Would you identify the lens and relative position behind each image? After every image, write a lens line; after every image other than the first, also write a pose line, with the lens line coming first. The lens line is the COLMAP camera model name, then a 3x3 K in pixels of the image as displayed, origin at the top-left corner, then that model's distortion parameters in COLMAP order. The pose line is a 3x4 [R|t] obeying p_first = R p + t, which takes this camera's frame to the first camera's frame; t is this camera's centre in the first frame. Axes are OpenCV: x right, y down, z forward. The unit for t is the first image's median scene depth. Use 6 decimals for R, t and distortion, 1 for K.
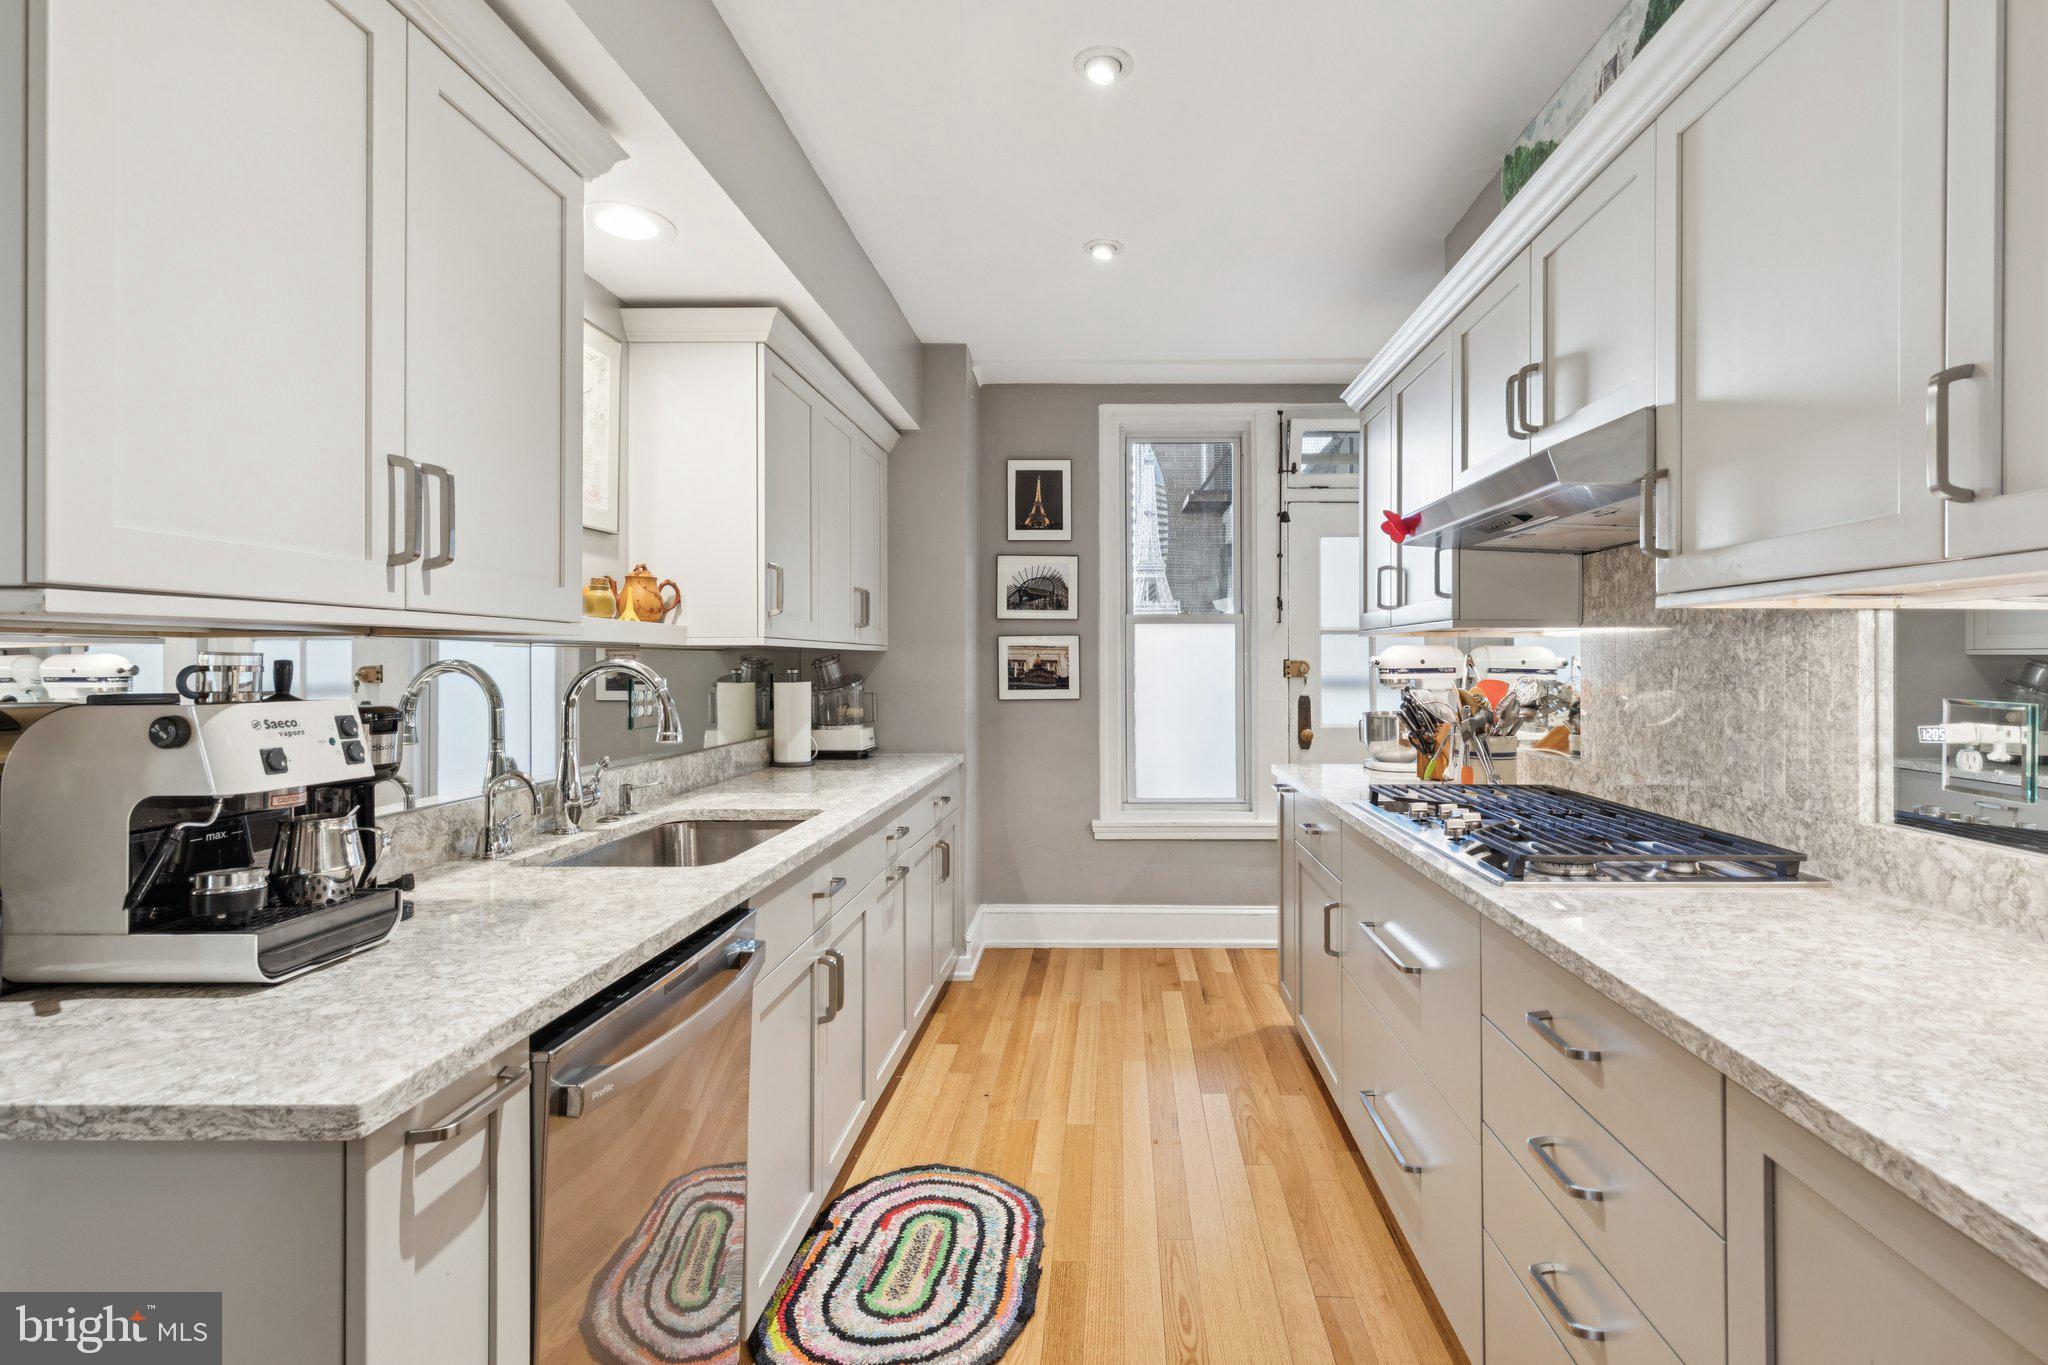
lens RADIAL K [[962.1, 0, 1111.7], [0, 962.1, 659.3], [0, 0, 1]] dist [0.010506, -0.001481]
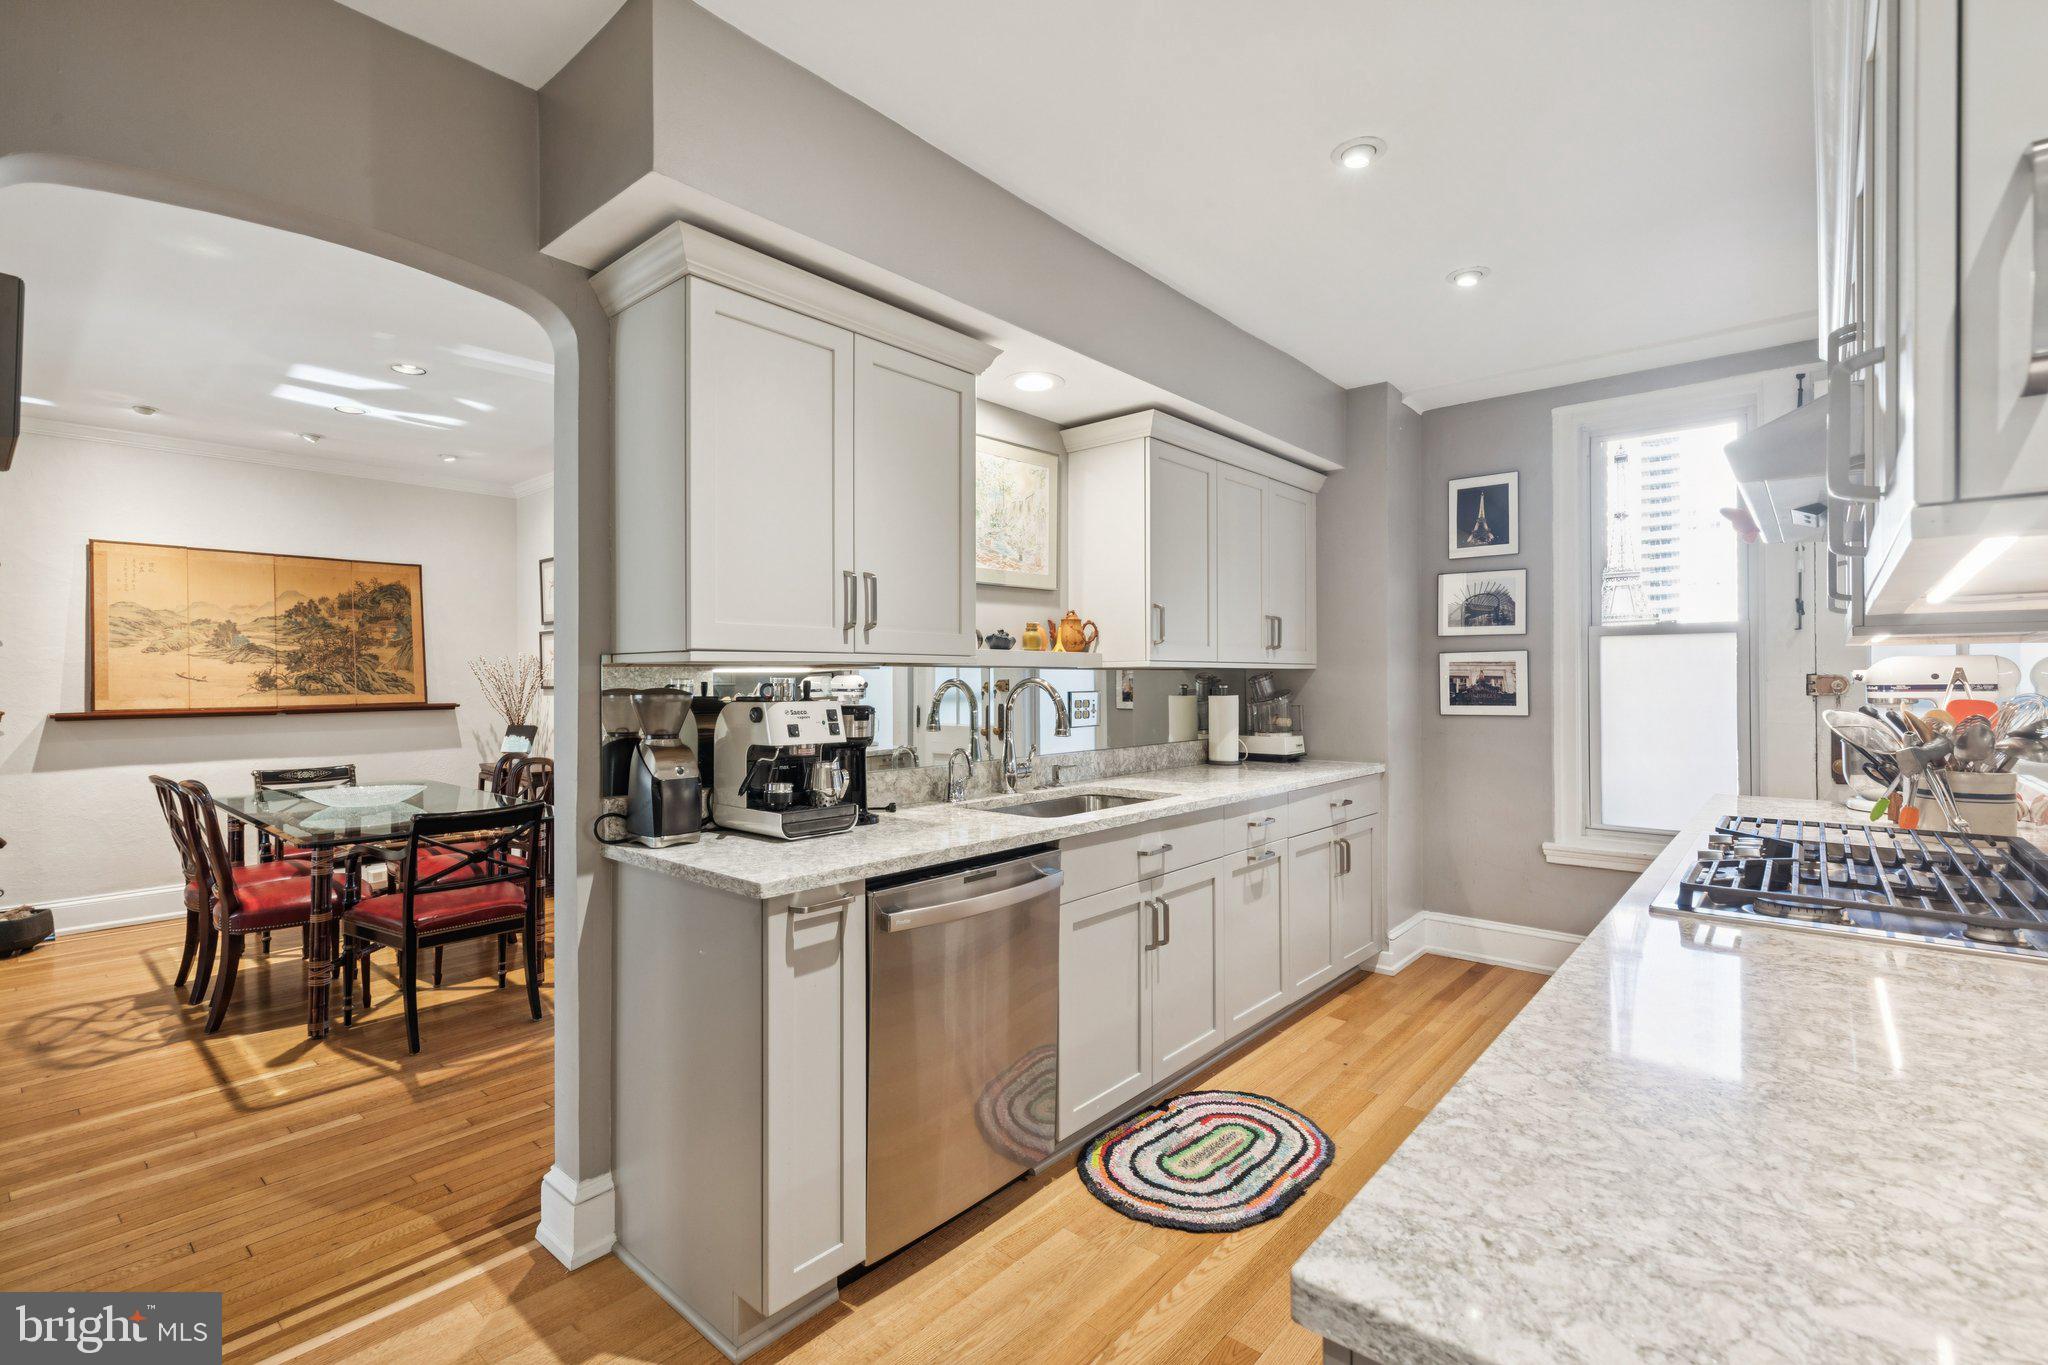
lens RADIAL K [[926.9, 0, 1039.3], [0, 926.9, 676.2], [0, 0, 1]] dist [0.001746, -0.000389]
pose [[0.765928, -0.004941, -0.642908, 0.385877], [0.005828, 0.999983, -0.000742, -0.001907], [0.642901, -0.003178, 0.765943, -0.073874]]
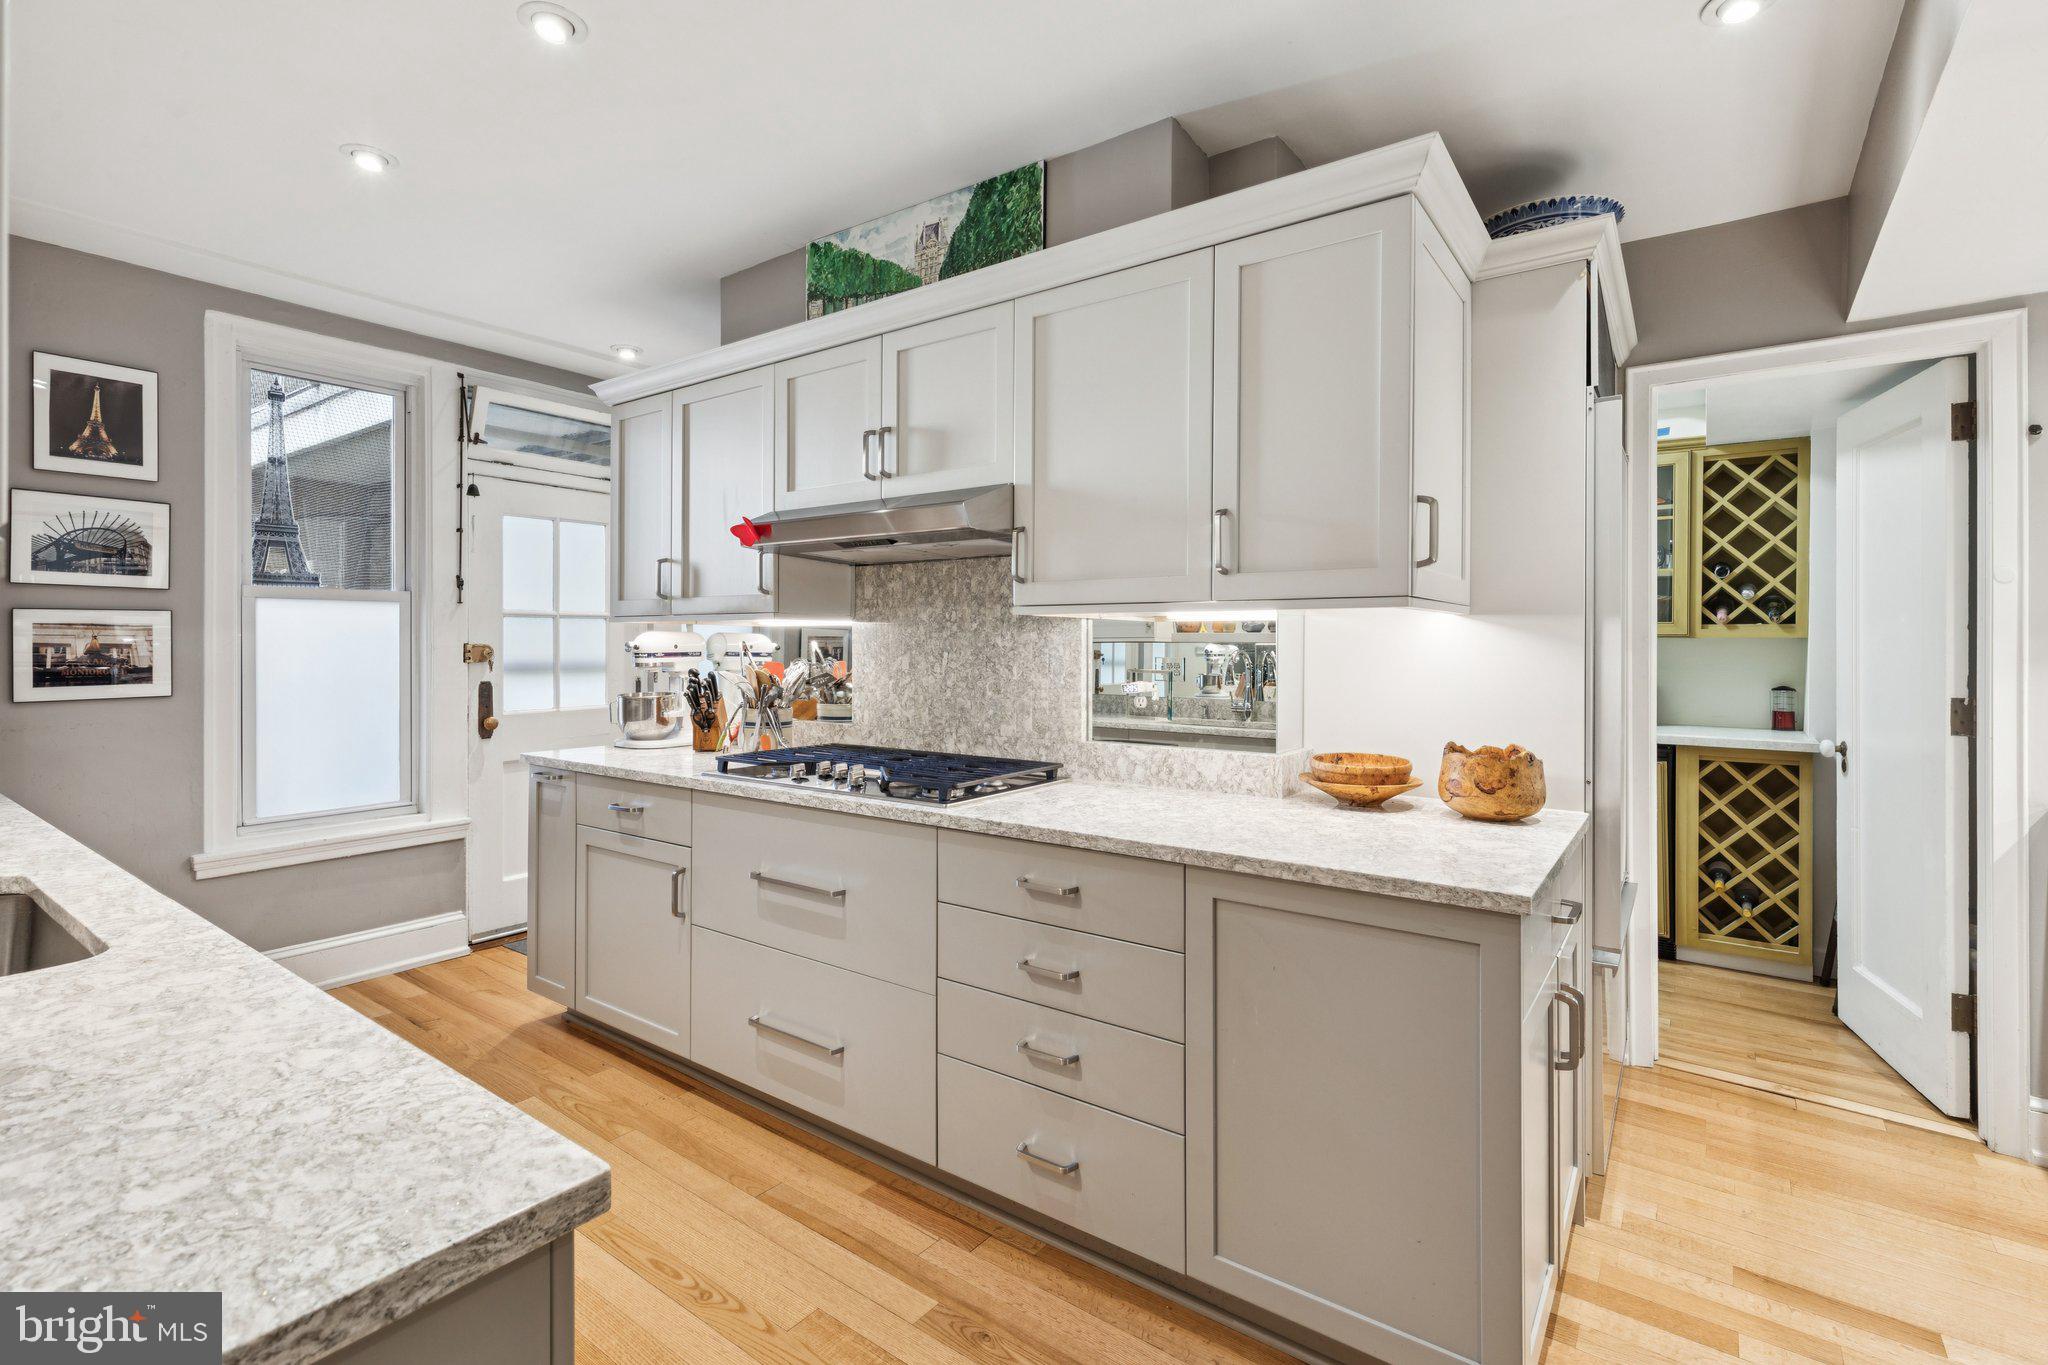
lens RADIAL K [[931.0, 0, 1023.3], [0, 931.0, 642.5], [0, 0, 1]] dist [0.004328, -0.000460]
pose [[0.589068, 0.002268, 0.808080, -0.464504], [-0.004006, 0.999992, 0.000113, -0.005898], [-0.808073, -0.003304, 0.589073, 0.078239]]
